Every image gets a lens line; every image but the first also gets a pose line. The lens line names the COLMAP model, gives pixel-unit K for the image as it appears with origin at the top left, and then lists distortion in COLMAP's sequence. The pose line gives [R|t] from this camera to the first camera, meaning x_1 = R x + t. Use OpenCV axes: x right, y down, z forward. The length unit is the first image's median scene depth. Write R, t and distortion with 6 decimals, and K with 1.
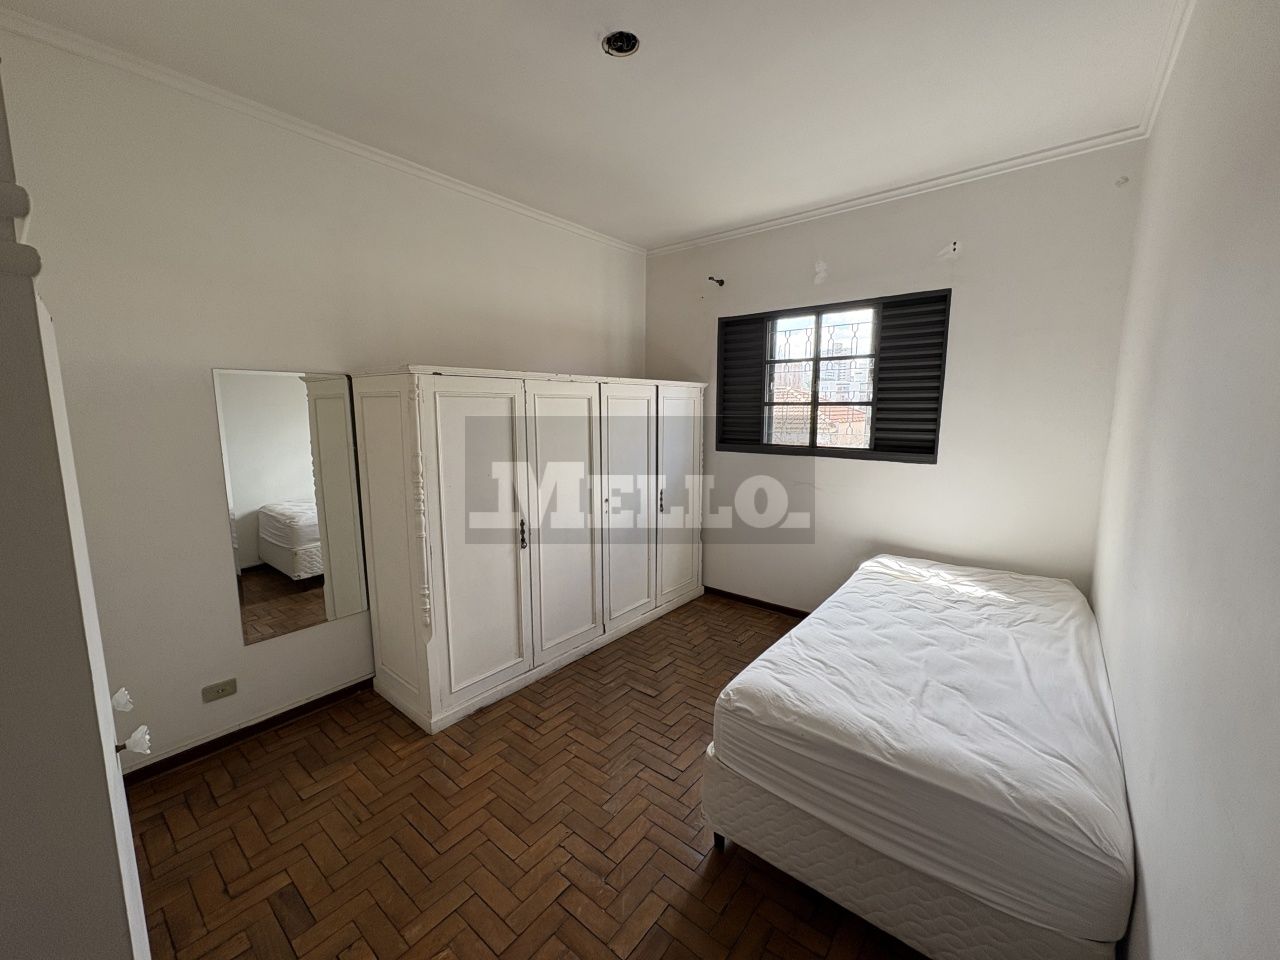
lens RADIAL K [[513.4, 0, 638.4], [0, 513.4, 477.5], [0, 0, 1]] dist [0.003463, -0.000410]
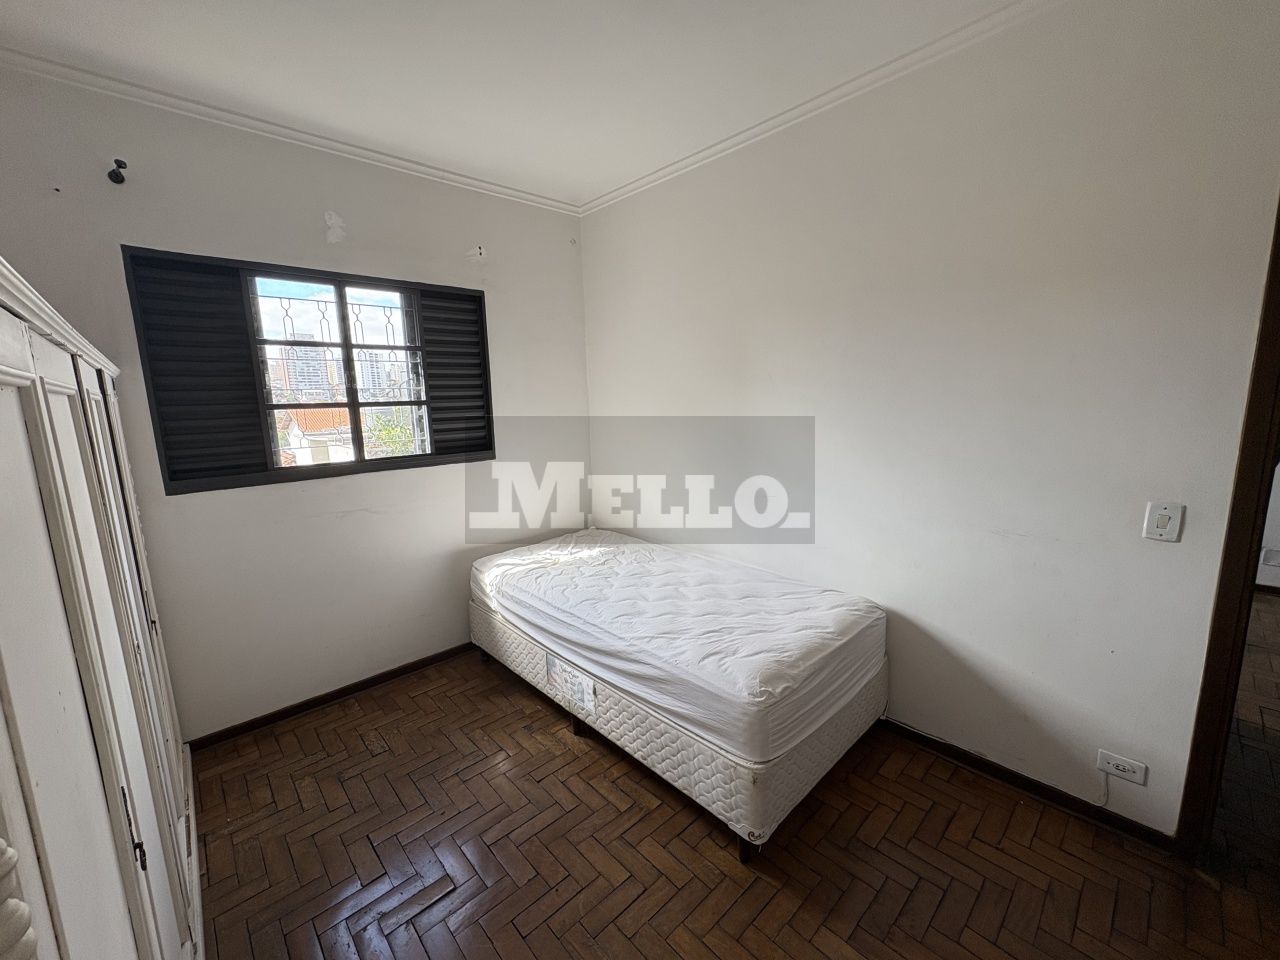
lens RADIAL K [[513.4, 0, 639.5], [0, 513.4, 476.0], [0, 0, 1]] dist [0.003463, -0.000410]
pose [[0.132336, -0.152436, 0.979413, -0.451366], [0.164295, 0.977809, 0.129987, -0.087906], [-0.977494, 0.143711, 0.154444, 0.612261]]
